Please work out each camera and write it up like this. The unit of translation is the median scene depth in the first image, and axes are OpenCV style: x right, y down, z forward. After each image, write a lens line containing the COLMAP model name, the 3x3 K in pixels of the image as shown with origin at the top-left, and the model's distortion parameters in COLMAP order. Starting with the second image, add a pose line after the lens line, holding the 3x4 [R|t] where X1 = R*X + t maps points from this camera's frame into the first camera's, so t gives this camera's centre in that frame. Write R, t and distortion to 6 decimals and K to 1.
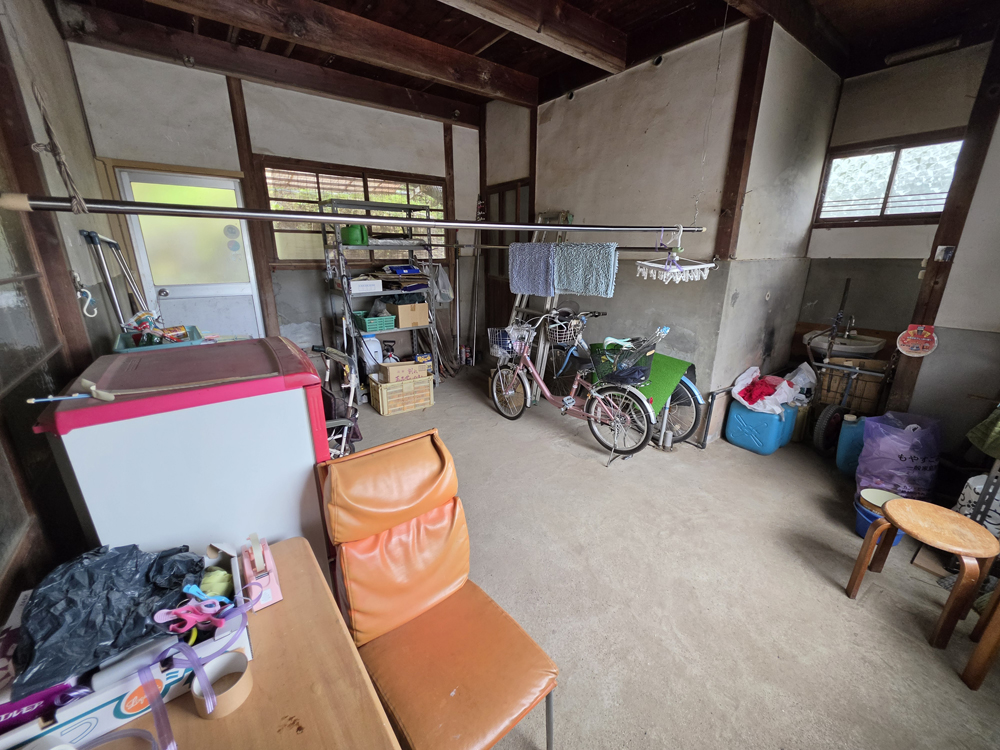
lens RADIAL K [[402.6, 0, 501.7], [0, 402.6, 370.1], [0, 0, 1]] dist [-0.000287, 0.000225]
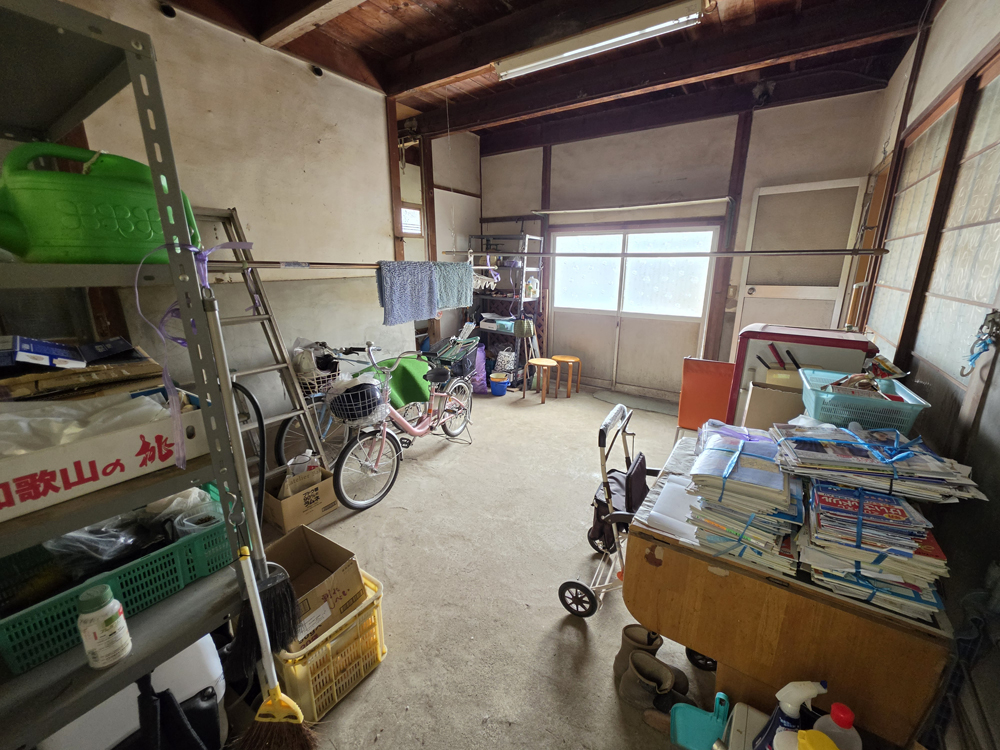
lens RADIAL K [[402.6, 0, 501.7], [0, 402.6, 370.1], [0, 0, 1]] dist [-0.000287, 0.000225]
pose [[-0.319292, -0.249690, 0.914171, -0.787069], [0.271201, 0.900243, 0.340608, -0.333681], [-0.908021, 0.356677, -0.219724, 1.051267]]
